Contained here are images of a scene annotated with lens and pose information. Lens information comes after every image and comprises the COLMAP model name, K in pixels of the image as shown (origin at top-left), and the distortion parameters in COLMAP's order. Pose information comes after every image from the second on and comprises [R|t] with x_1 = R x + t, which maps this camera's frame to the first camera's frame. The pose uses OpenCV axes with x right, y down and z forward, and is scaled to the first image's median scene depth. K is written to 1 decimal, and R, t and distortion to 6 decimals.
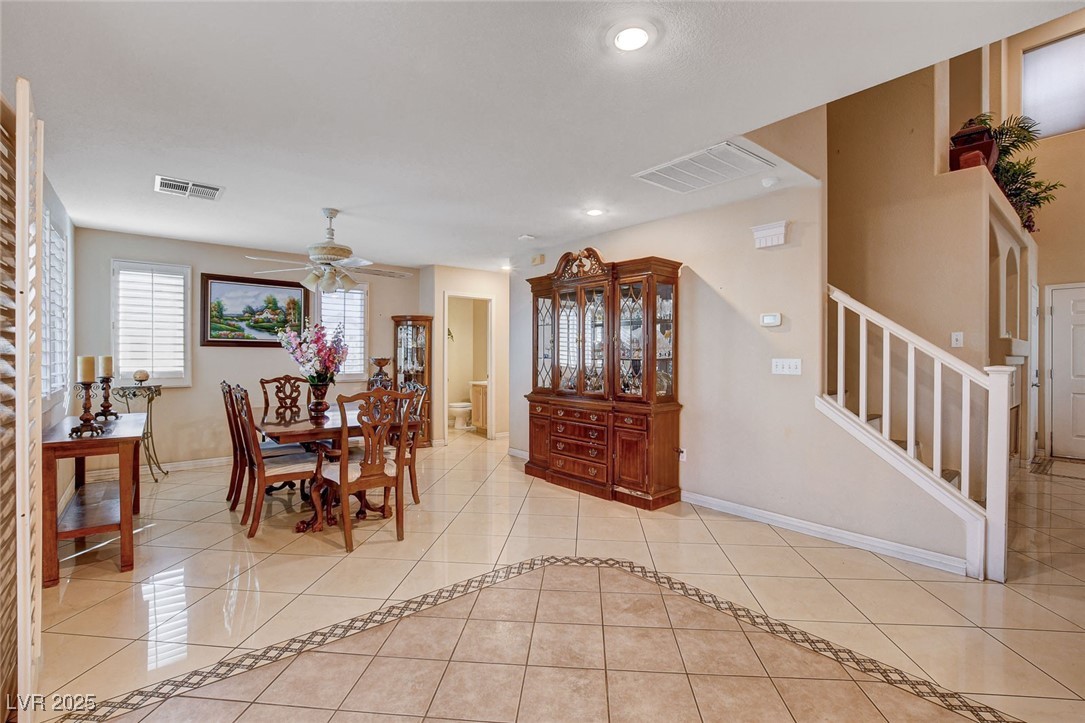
lens RADIAL K [[485.0, 0, 542.5], [0, 485.0, 361.5], [0, 0, 1]] dist [-0.019390, 0.000454]
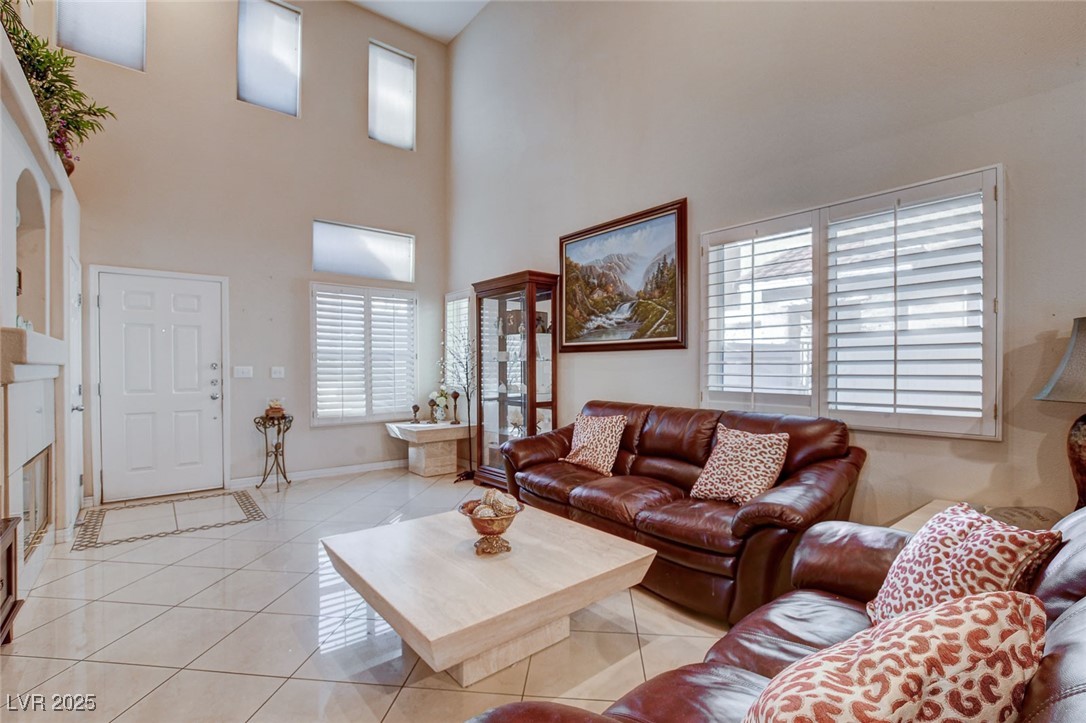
lens RADIAL K [[489.1, 0, 541.3], [0, 489.1, 367.0], [0, 0, 1]] dist [-0.018883, 0.000612]
pose [[0.008626, -0.004865, 0.999951, 0.430718], [0.011663, 0.999921, 0.004764, -0.003979], [-0.999895, 0.011621, 0.008682, 0.399405]]
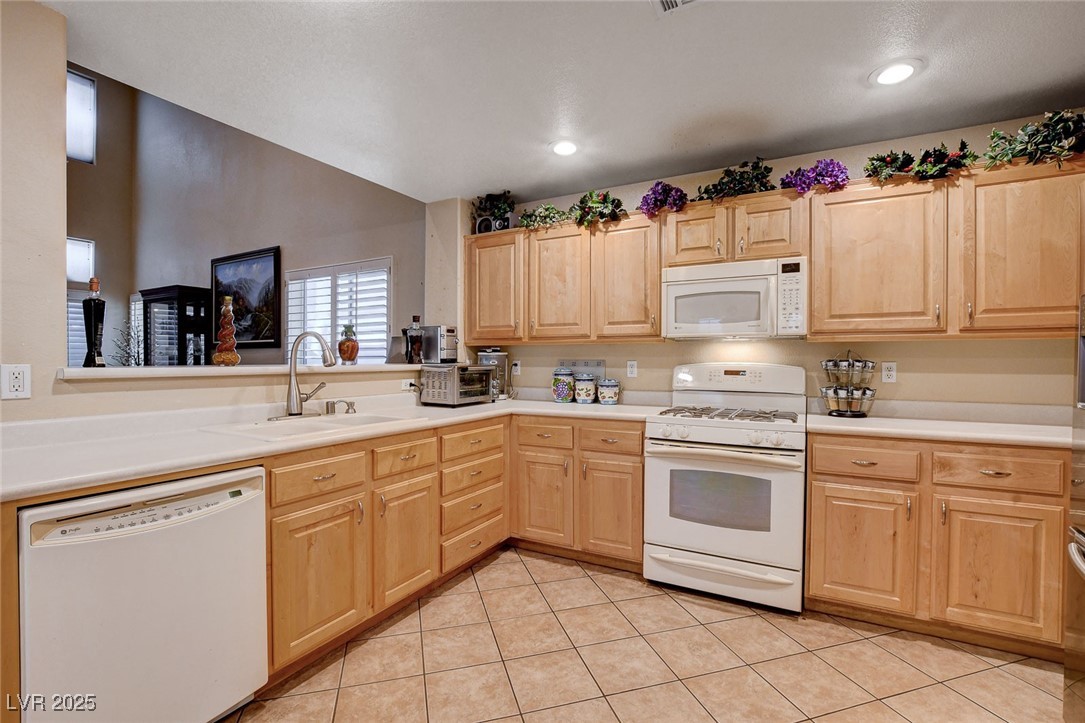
lens RADIAL K [[487.0, 0, 541.6], [0, 487.0, 365.2], [0, 0, 1]] dist [-0.026324, 0.000047]
pose [[-0.360025, -0.012878, 0.932854, -0.053862], [0.006273, 0.999849, 0.016224, -0.000798], [-0.932922, 0.011693, -0.359890, 0.024384]]
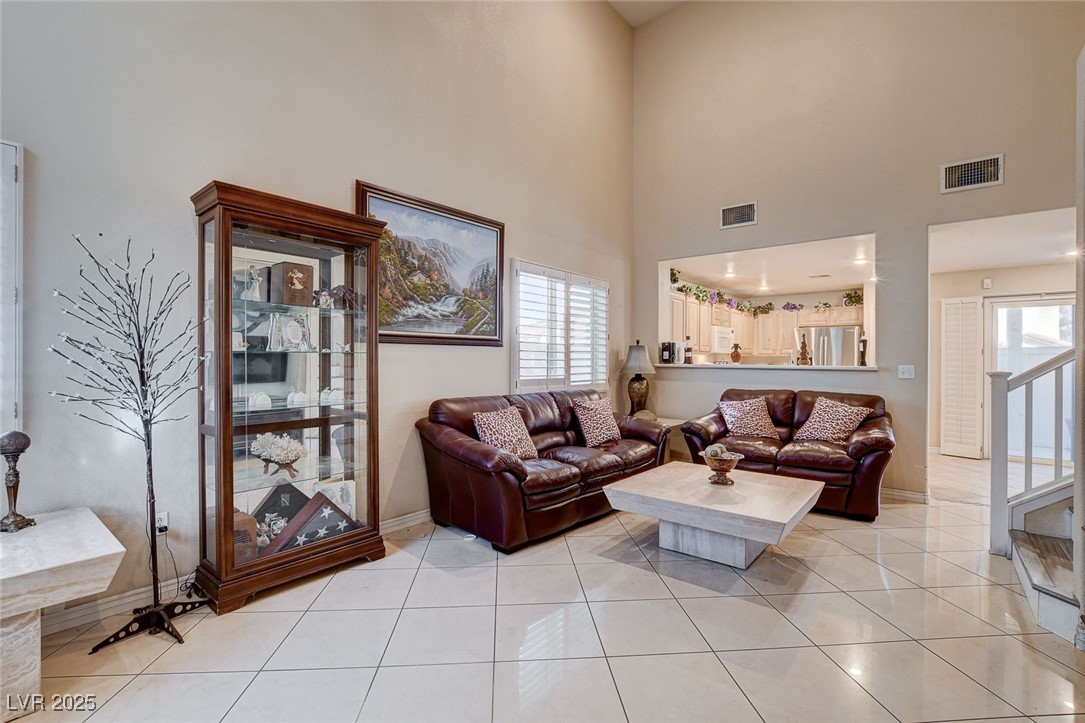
lens RADIAL K [[489.8, 0, 542.5], [0, 489.8, 361.5], [0, 0, 1]] dist [-0.013578, -0.000347]
pose [[-0.984420, -0.006492, -0.175711, 1.265511], [-0.009036, 0.999866, 0.013679, -0.011965], [0.175599, 0.015054, -0.984347, 1.096163]]
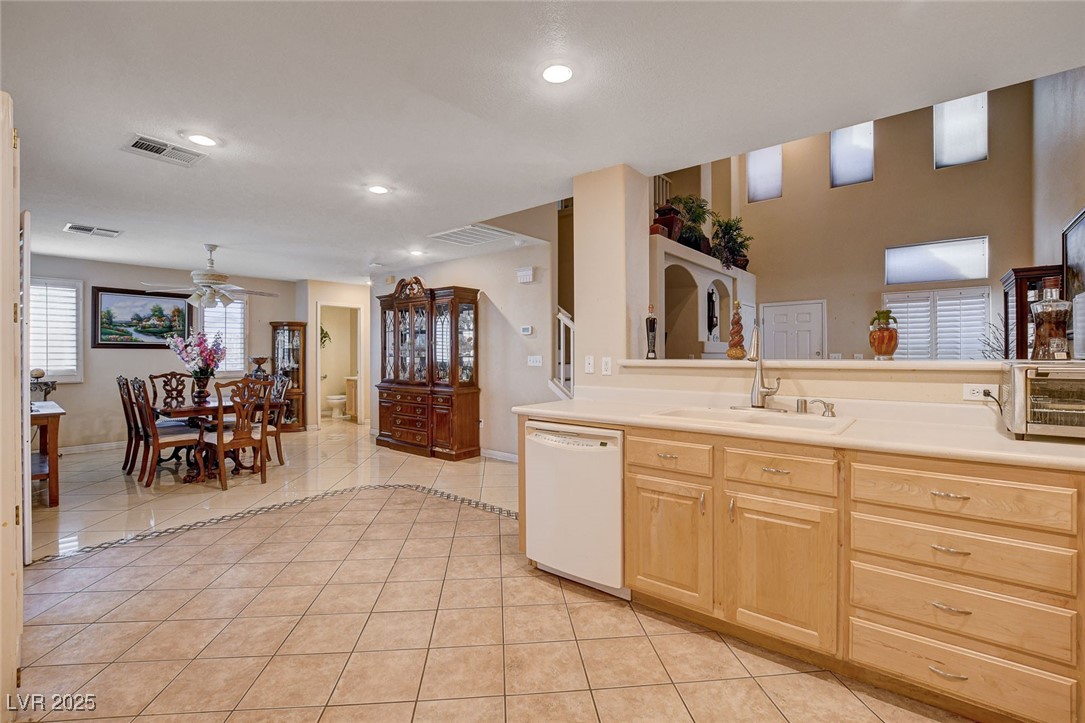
lens RADIAL K [[482.3, 0, 543.4], [0, 482.3, 356.8], [0, 0, 1]] dist [-0.020086, 0.000230]
pose [[0.982950, -0.006350, 0.183765, 0.180213], [0.007423, 0.999959, -0.005153, 0.003707], [-0.183724, 0.006429, 0.982957, -0.378646]]
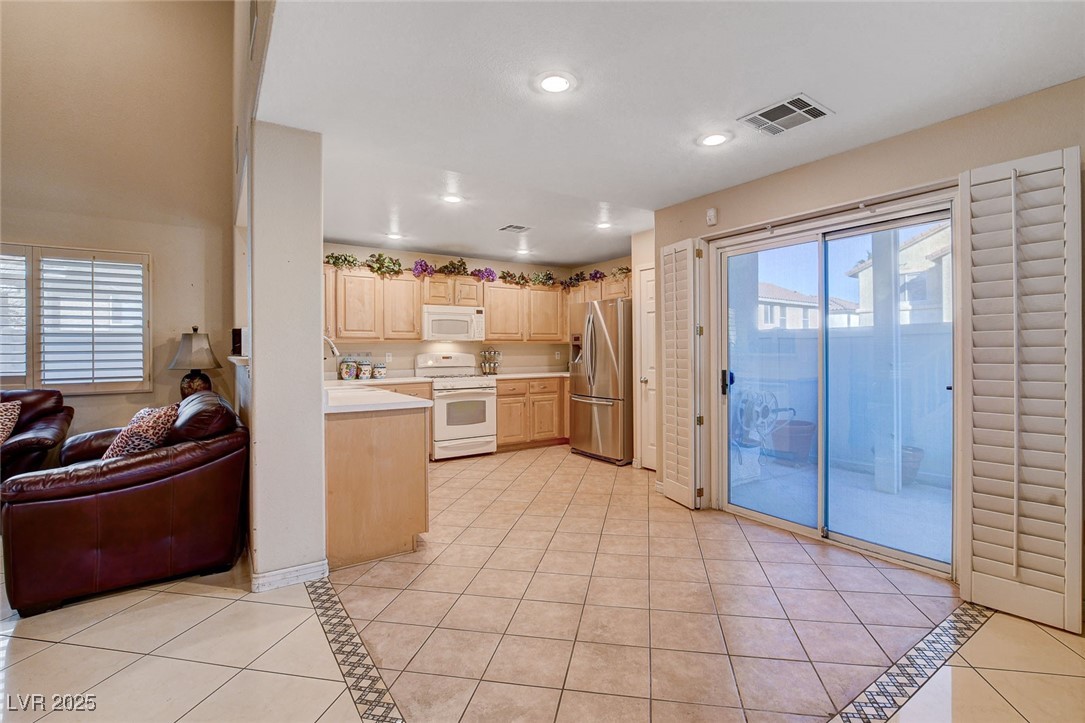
lens RADIAL K [[499.7, 0, 559.7], [0, 499.7, 353.1], [0, 0, 1]] dist [-0.026187, 0.000218]
pose [[-0.996172, 0.004456, 0.087296, 0.026241], [0.005754, 0.999877, 0.014624, -0.009250], [-0.087220, 0.015070, -0.996075, 0.839613]]
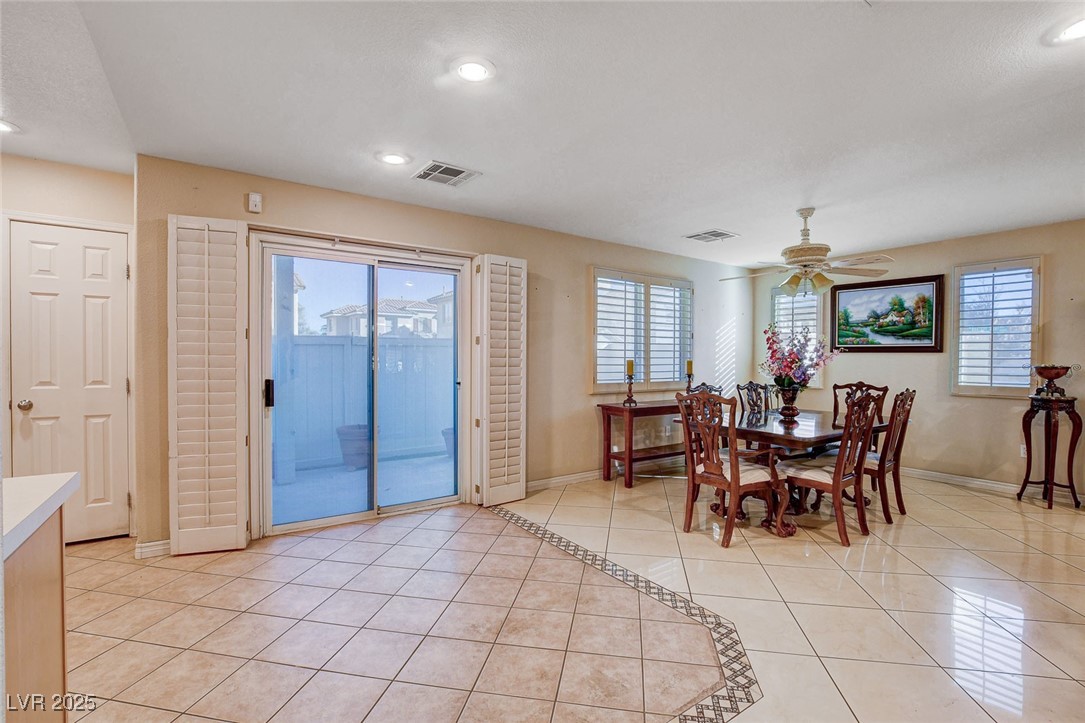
lens RADIAL K [[487.0, 0, 541.6], [0, 487.0, 365.2], [0, 0, 1]] dist [-0.026324, 0.000047]
pose [[-0.090053, 0.009569, -0.995891, 0.485183], [-0.017781, 0.999779, 0.011214, -0.003840], [0.995778, 0.018718, -0.089863, 0.477449]]
